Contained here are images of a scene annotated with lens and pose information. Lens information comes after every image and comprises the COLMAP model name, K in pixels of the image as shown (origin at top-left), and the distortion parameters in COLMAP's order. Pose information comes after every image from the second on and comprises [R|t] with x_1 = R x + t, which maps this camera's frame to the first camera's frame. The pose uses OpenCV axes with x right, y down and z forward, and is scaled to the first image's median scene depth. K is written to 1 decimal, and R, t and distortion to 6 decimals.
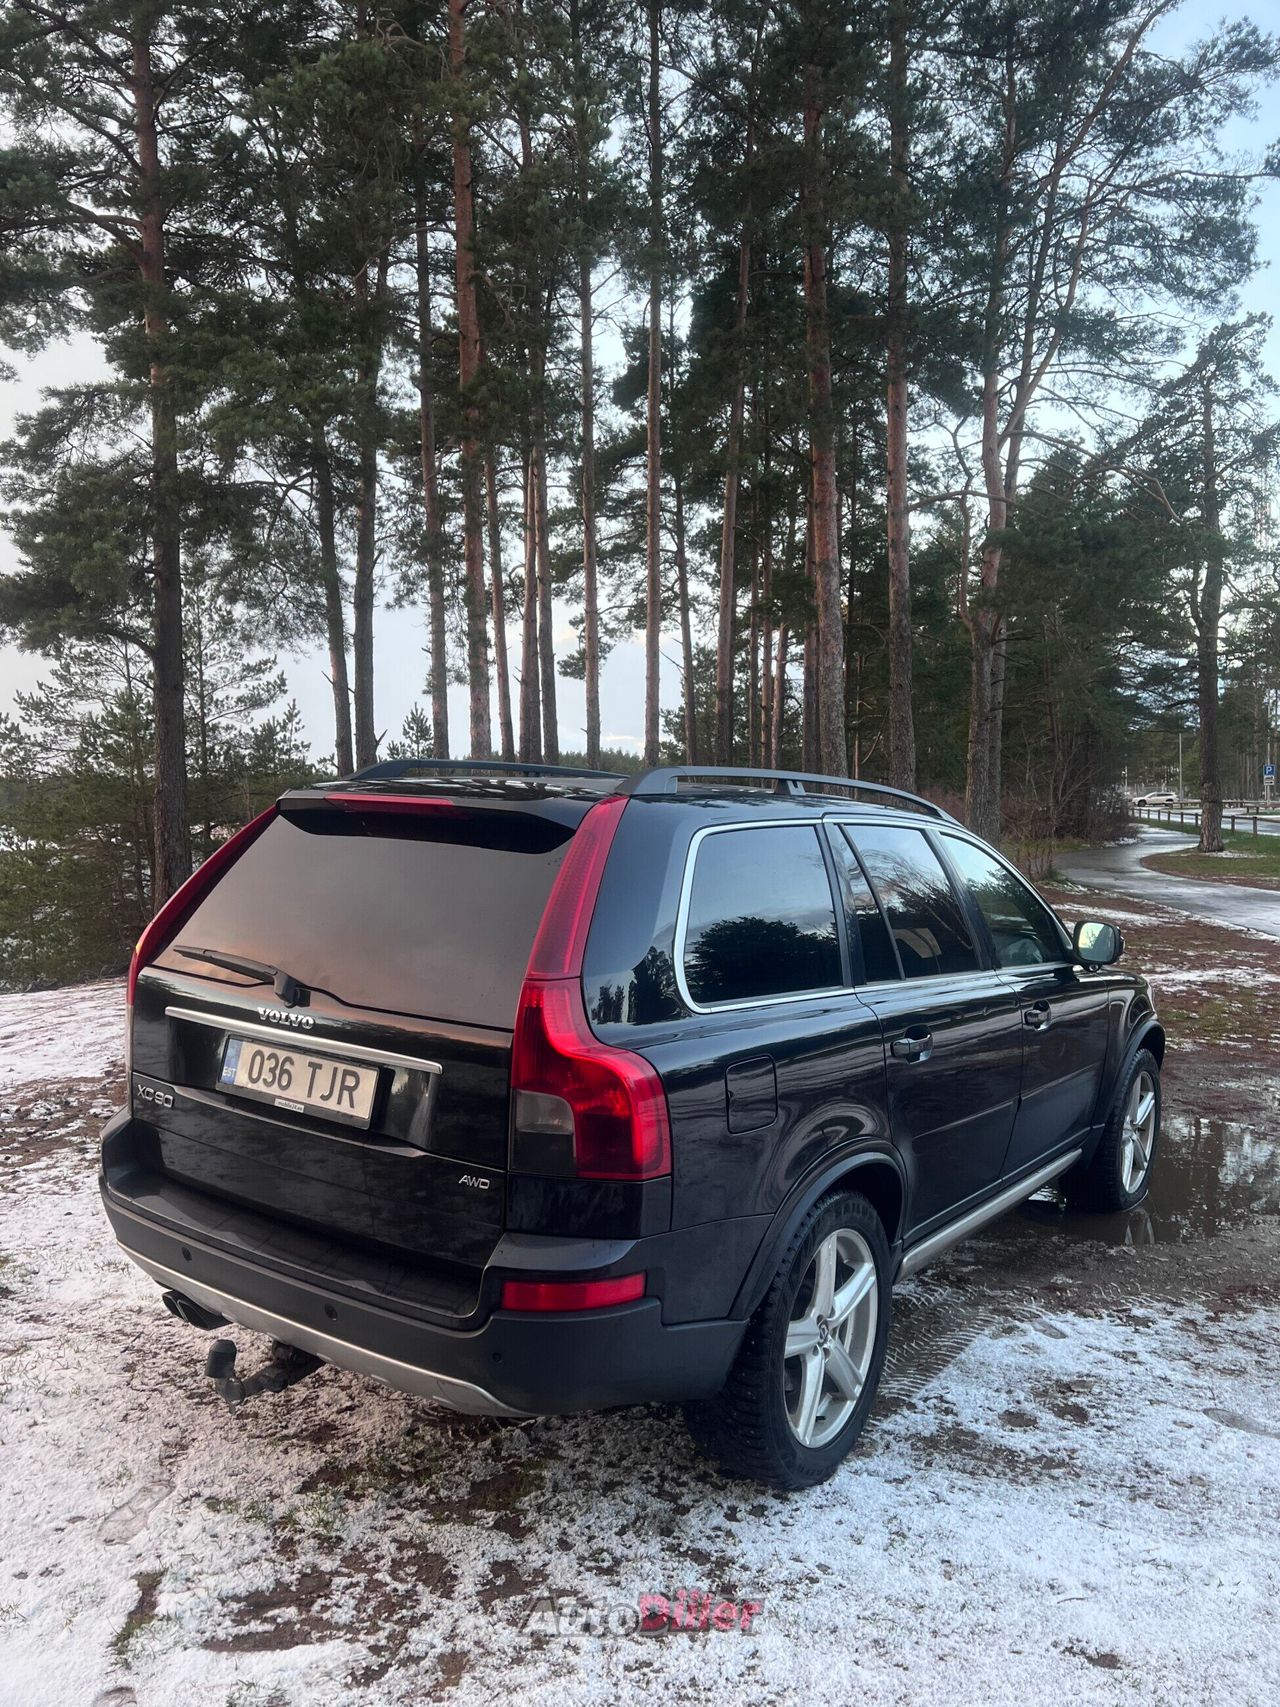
lens RADIAL K [[1279.3, 0, 639.2], [0, 1279.3, 850.9], [0, 0, 1]] dist [0.033067, -0.018139]
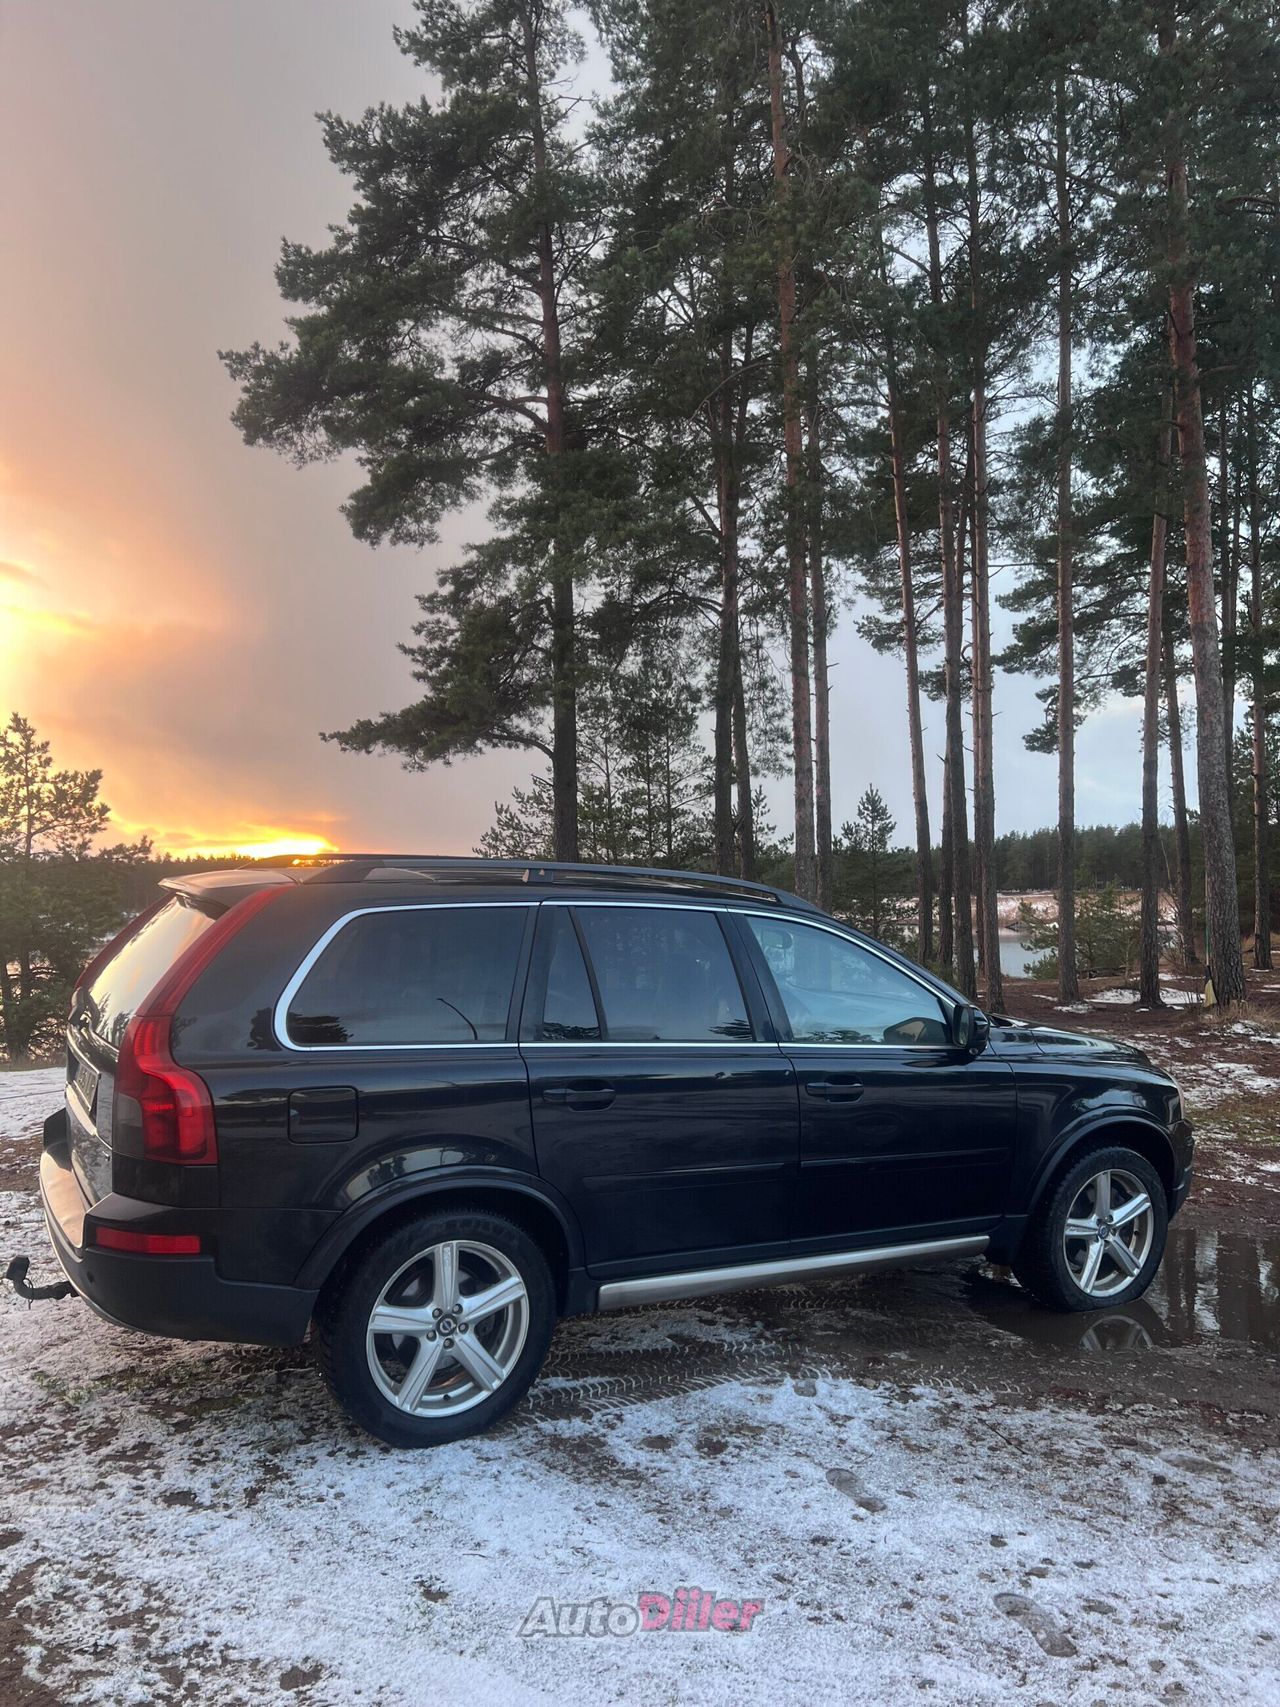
lens RADIAL K [[1279.3, 0, 633.4], [0, 1279.3, 853.2], [0, 0, 1]] dist [0.033067, -0.018139]
pose [[0.900861, -0.011506, -0.433955, 0.458687], [-0.013884, 0.998374, -0.055295, -0.003014], [0.433885, 0.055838, 0.899236, -0.021865]]
